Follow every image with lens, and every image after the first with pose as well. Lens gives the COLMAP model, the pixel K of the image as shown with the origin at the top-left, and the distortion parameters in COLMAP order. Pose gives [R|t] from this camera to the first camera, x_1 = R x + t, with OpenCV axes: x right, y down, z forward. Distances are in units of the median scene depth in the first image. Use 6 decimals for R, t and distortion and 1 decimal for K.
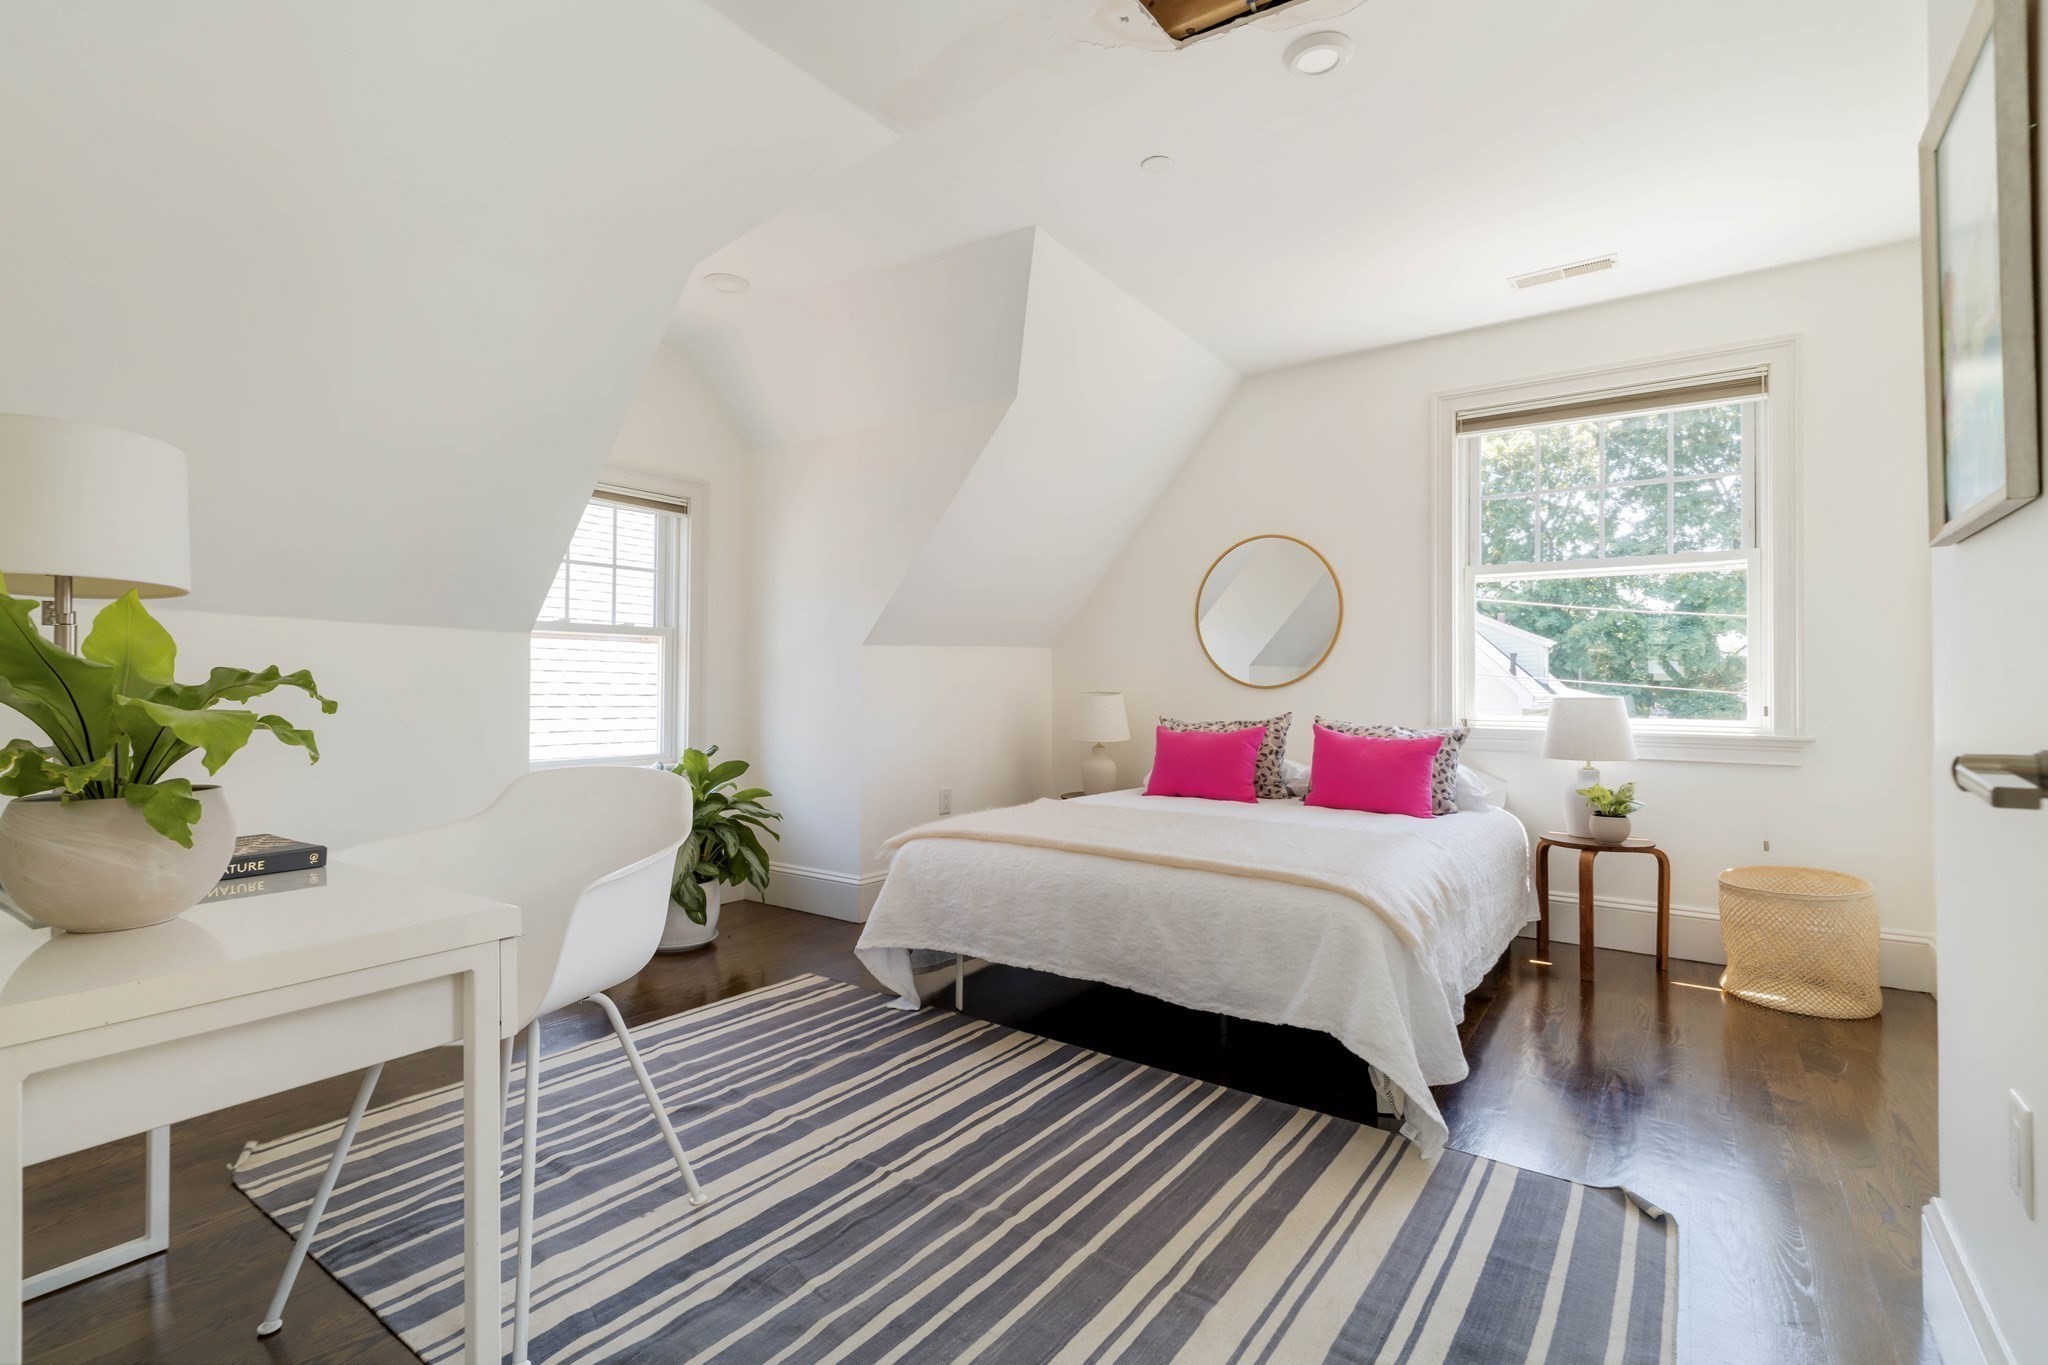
lens RADIAL K [[949.0, 0, 1017.6], [0, 949.0, 682.7], [0, 0, 1]] dist [-0.018839, 0.008023]
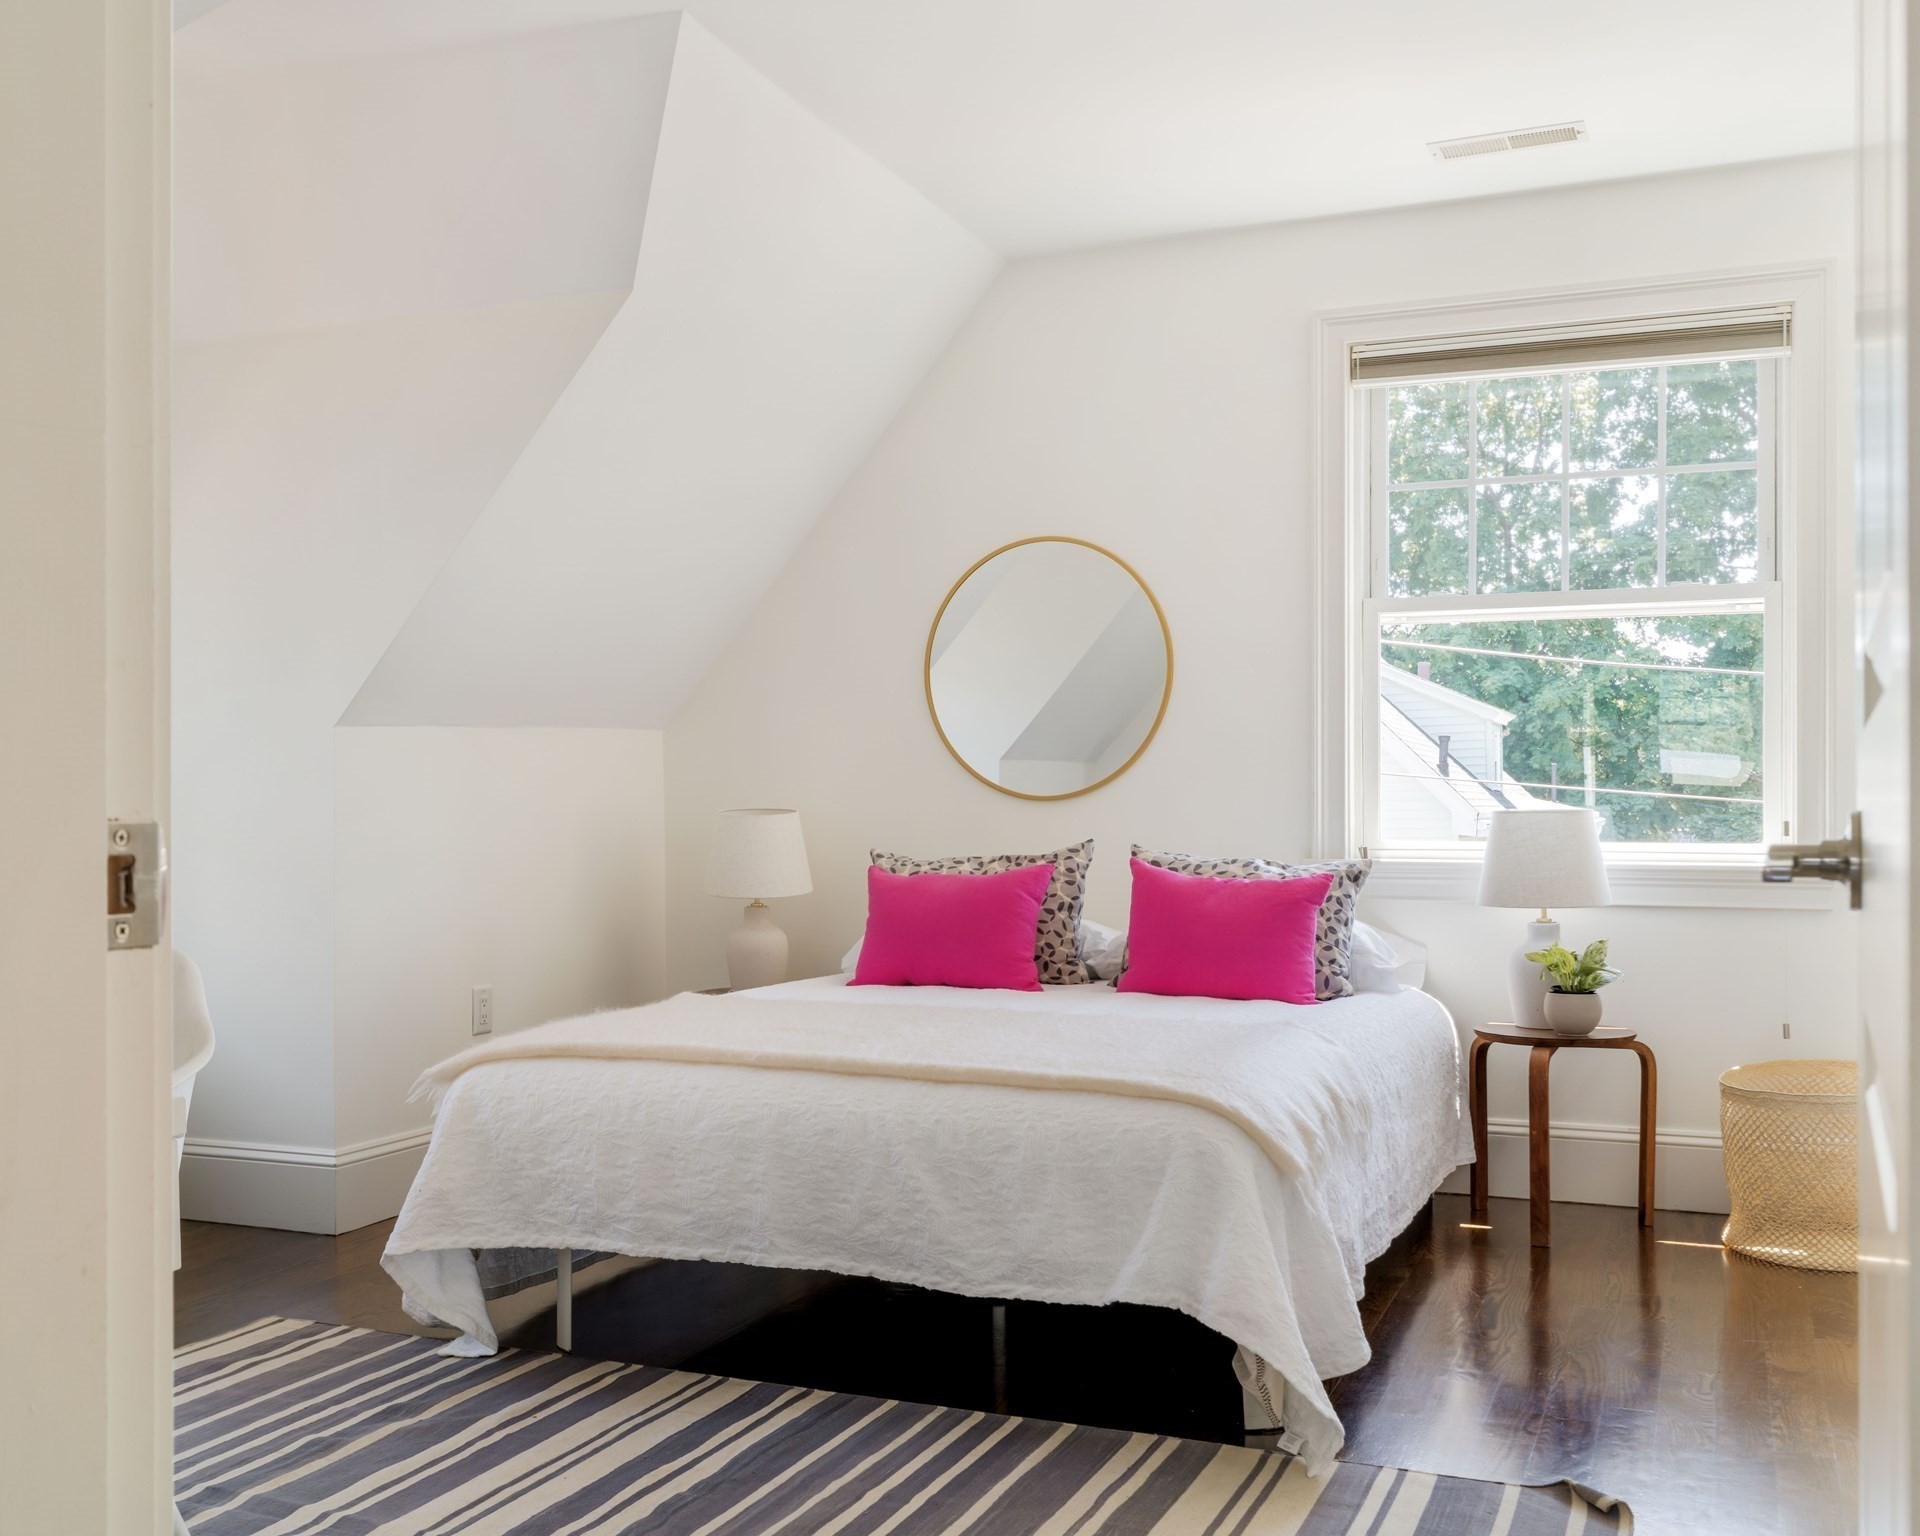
lens RADIAL K [[1905.4, 0, 928.6], [0, 1905.4, 847.7], [0, 0, 1]] dist [-0.019067, -0.000525]
pose [[0.976311, -0.012821, 0.215992, -0.091630], [0.006764, 0.999564, 0.028756, 0.001494], [-0.216266, -0.026614, 0.975972, -0.190427]]
